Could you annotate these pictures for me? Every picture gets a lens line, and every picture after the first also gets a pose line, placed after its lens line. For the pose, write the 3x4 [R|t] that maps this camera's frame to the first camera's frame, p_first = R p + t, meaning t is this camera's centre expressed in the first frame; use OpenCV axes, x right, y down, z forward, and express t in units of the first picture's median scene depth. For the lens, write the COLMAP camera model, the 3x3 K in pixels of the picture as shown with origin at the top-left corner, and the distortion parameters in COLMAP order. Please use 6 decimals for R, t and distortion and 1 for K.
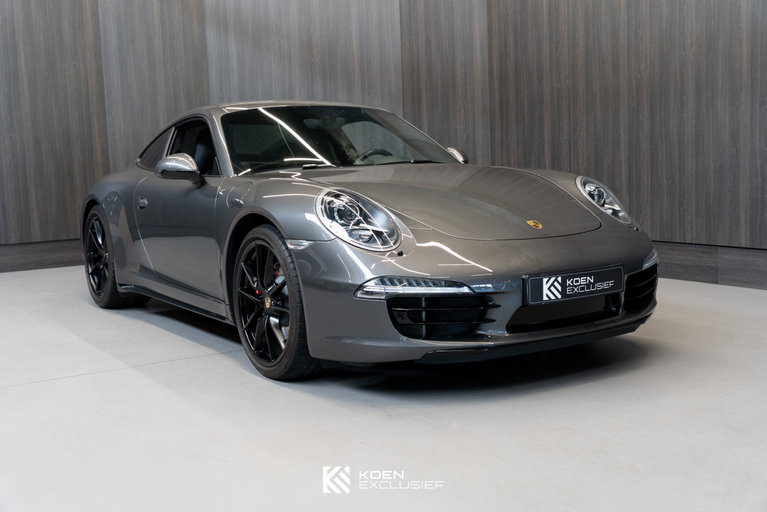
lens RADIAL K [[871.2, 0, 383.0], [0, 871.2, 253.7], [0, 0, 1]] dist [-0.015494, 0.000000]
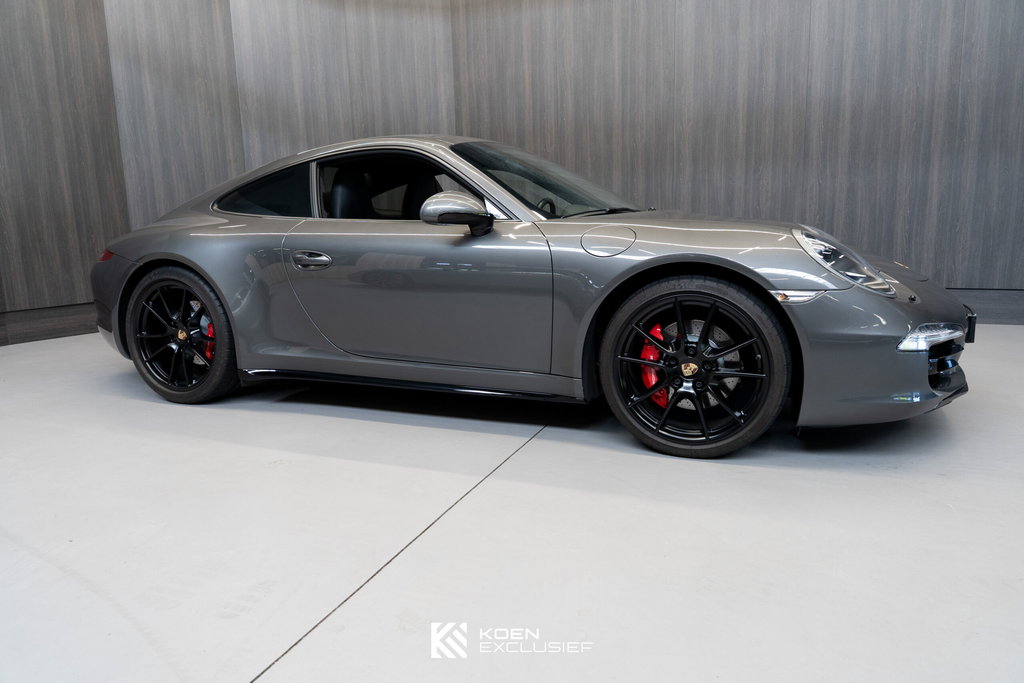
lens RADIAL K [[670.6, 0, 518.7], [0, 670.6, 339.6], [0, 0, 1]] dist [-0.015941, -0.003747]
pose [[0.824141, -0.090423, 0.559119, -0.342063], [0.058715, 0.995495, 0.074450, -0.016504], [-0.563332, -0.028528, 0.825738, 0.308792]]
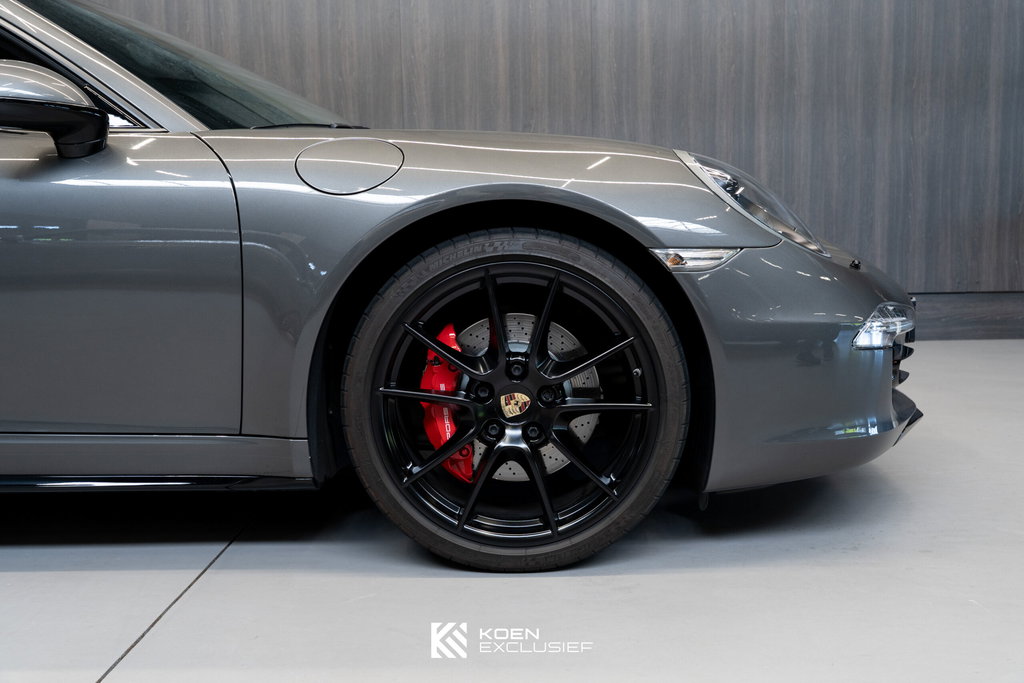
lens RADIAL K [[938.9, 0, 500.1], [0, 938.9, 341.5], [0, 0, 1]] dist [0.004652, 0.000000]
pose [[0.563452, -0.066974, 0.823430, -0.282034], [0.086125, 0.996040, 0.022080, 0.010932], [-0.821647, 0.058477, 0.566989, 0.417735]]
